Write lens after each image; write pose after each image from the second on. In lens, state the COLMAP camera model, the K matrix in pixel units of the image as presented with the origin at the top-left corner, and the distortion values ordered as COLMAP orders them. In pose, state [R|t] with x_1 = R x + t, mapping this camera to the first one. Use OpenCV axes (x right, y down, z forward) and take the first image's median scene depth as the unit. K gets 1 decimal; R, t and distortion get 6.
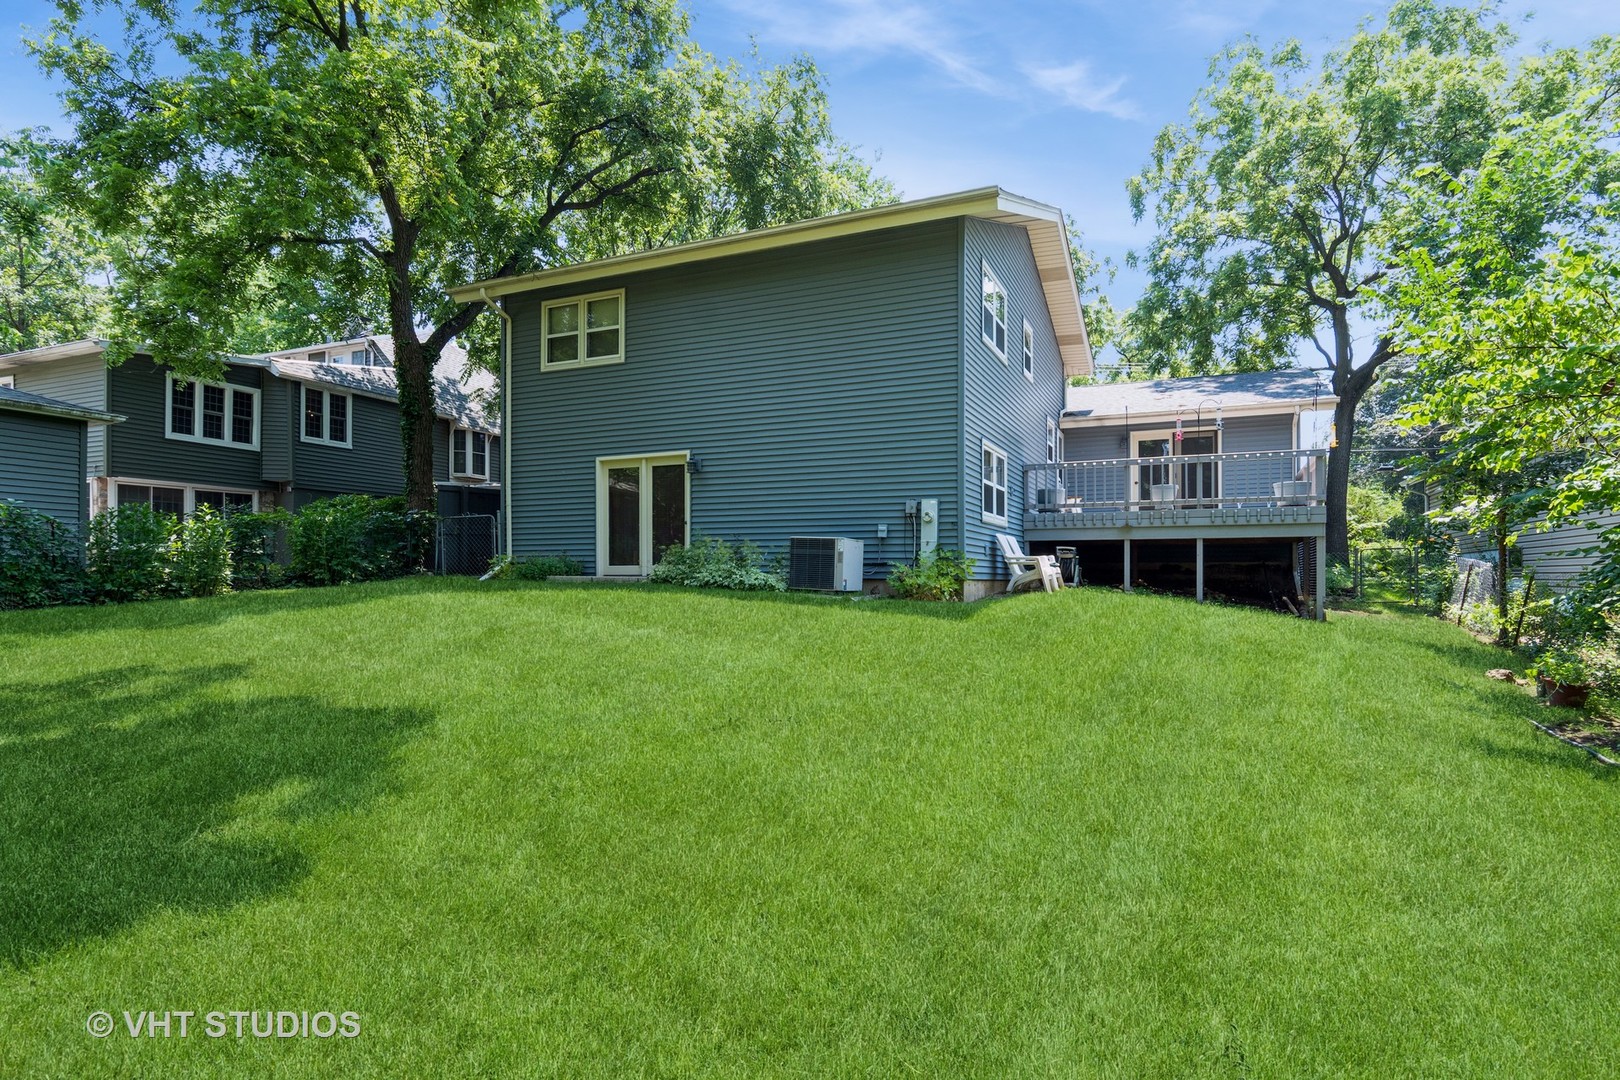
lens RADIAL K [[849.9, 0, 810.5], [0, 849.9, 562.0], [0, 0, 1]] dist [-0.017836, -0.000094]
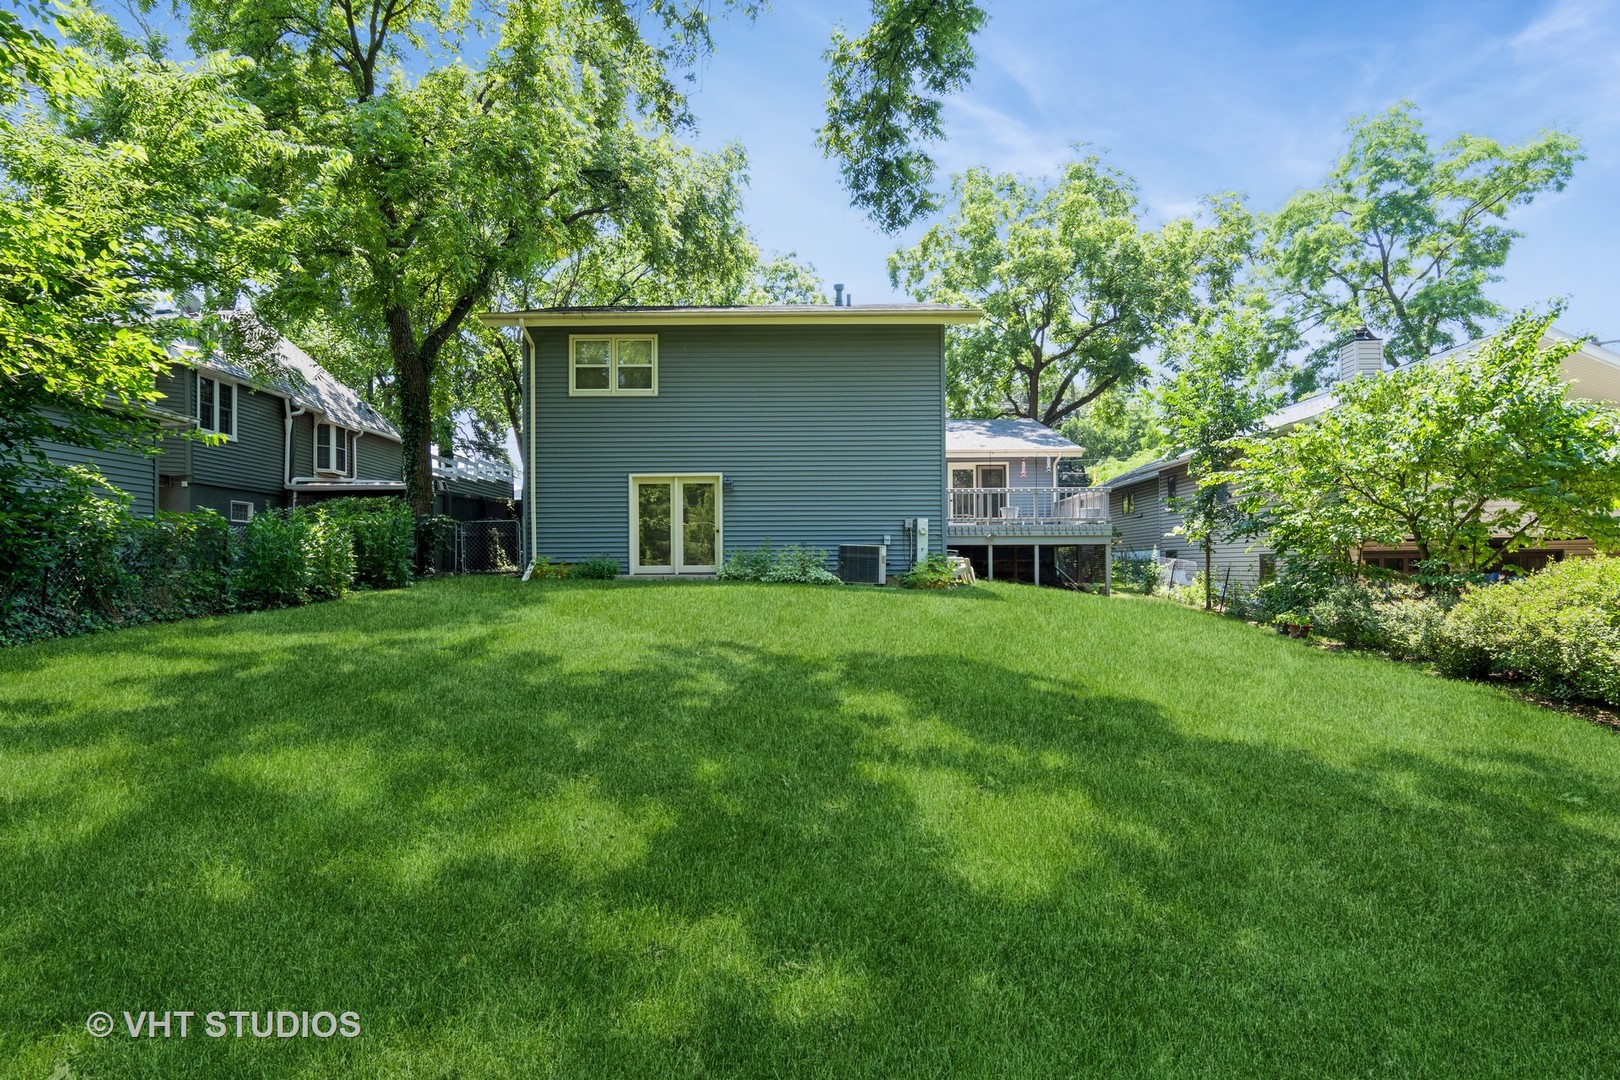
lens RADIAL K [[816.3, 0, 810.0], [0, 816.3, 540.0], [0, 0, 1]] dist [-0.013600, -0.000349]
pose [[0.914177, 0.006398, 0.405266, -0.479706], [0.000638, 0.999851, -0.017224, -0.011882], [-0.405316, 0.016004, 0.914037, -0.134323]]
